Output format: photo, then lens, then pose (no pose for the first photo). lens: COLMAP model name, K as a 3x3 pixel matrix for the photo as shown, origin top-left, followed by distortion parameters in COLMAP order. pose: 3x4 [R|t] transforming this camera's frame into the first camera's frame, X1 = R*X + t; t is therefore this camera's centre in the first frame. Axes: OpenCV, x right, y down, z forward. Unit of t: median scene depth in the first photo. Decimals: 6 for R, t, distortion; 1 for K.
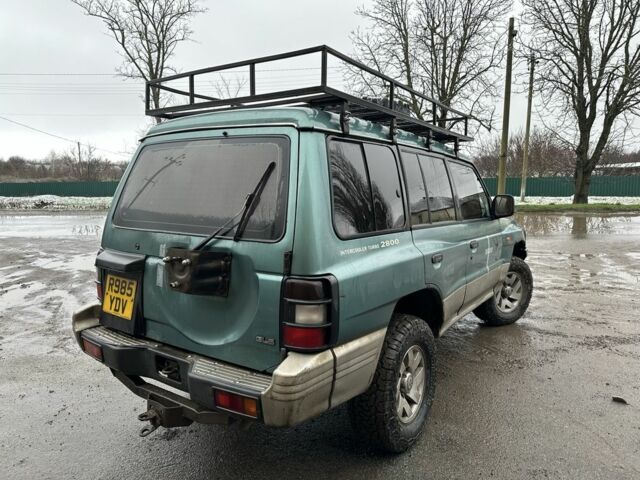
lens RADIAL K [[457.6, 0, 317.8], [0, 457.6, 235.3], [0, 0, 1]] dist [0.019946, -0.003560]
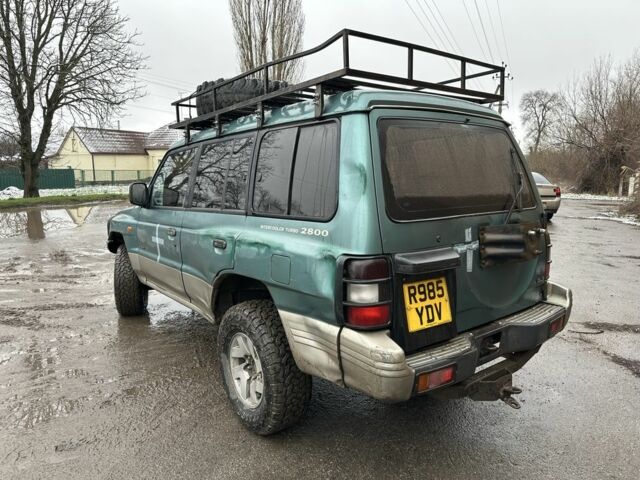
lens RADIAL K [[469.6, 0, 320.0], [0, 469.6, 240.0], [0, 0, 1]] dist [-0.038573, -0.002359]
pose [[0.309907, -0.137300, 0.940801, -0.177033], [0.117234, 0.987485, 0.105495, -0.012329], [-0.943511, 0.077600, 0.322125, 0.127711]]
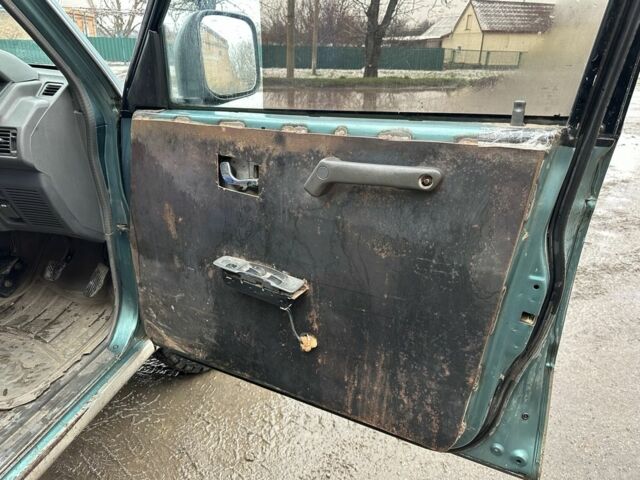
lens RADIAL K [[457.6, 0, 317.8], [0, 457.6, 235.3], [0, 0, 1]] dist [0.019946, -0.003560]
pose [[0.916153, -0.124910, 0.380869, 0.094932], [0.023051, 0.965050, 0.261051, -0.006652], [-0.400166, -0.230383, 0.887012, 0.174433]]
